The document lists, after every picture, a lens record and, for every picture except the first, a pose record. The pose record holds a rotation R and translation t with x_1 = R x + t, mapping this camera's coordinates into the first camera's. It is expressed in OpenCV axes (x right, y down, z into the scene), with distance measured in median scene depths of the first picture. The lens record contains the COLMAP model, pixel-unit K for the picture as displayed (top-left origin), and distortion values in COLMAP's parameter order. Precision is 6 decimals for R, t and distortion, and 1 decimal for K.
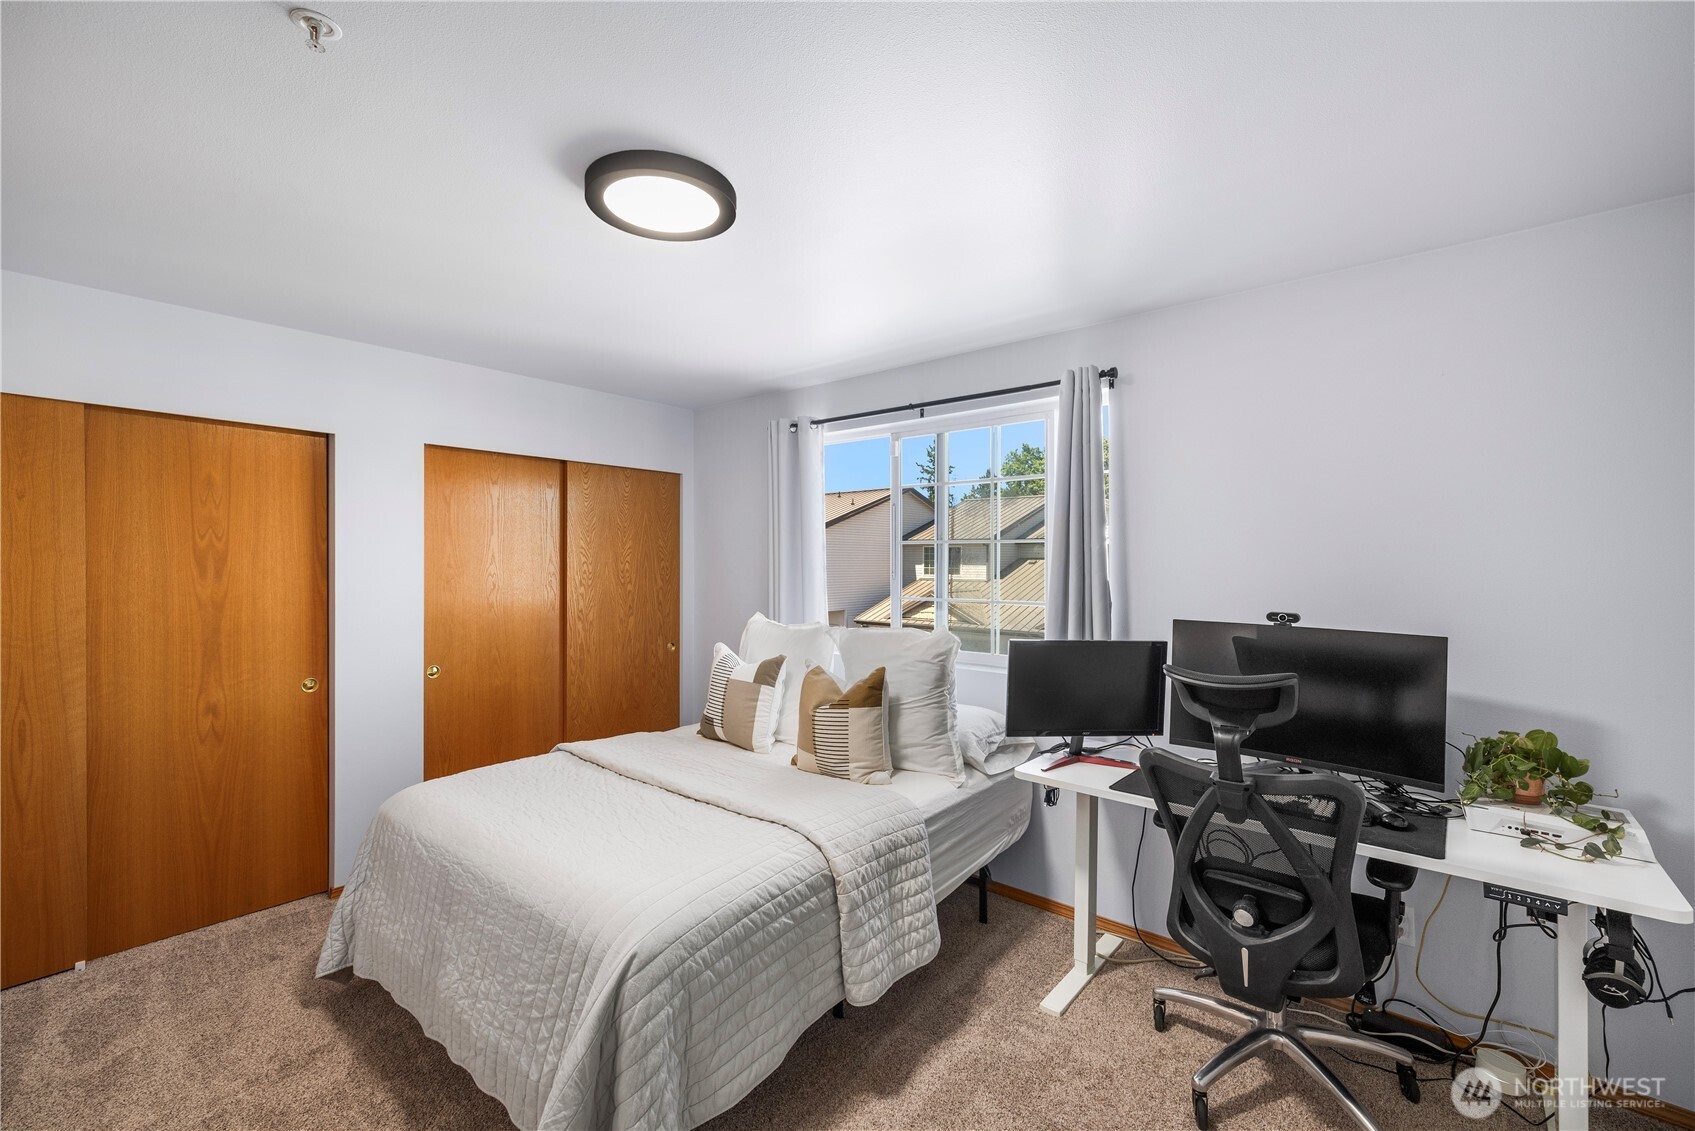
lens RADIAL K [[717.5, 0, 843.0], [0, 717.5, 565.4], [0, 0, 1]] dist [-0.000961, 0.002264]
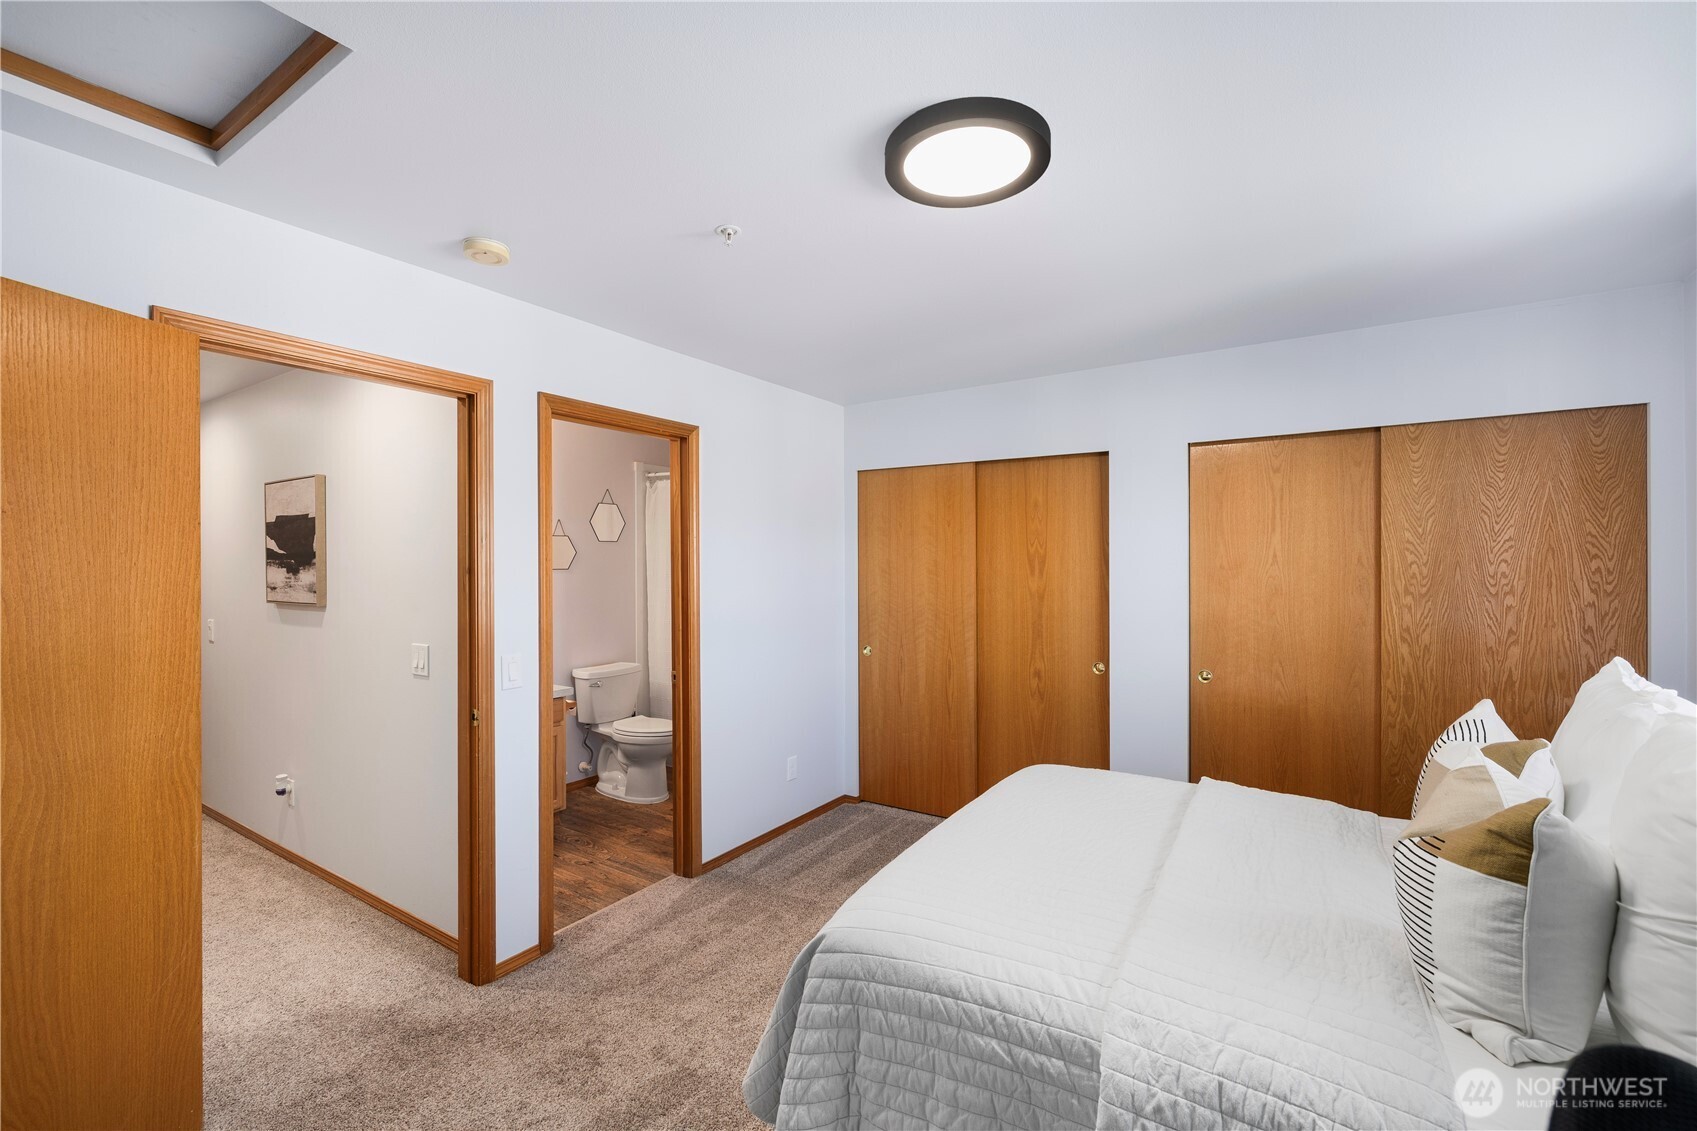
lens RADIAL K [[718.3, 0, 849.0], [0, 718.3, 569.3], [0, 0, 1]] dist [-0.000961, 0.002264]
pose [[0.112672, 0.003158, -0.993627, 0.443133], [-0.002876, 0.999992, 0.002852, 0.003398], [0.993628, 0.002536, 0.112681, 0.539538]]
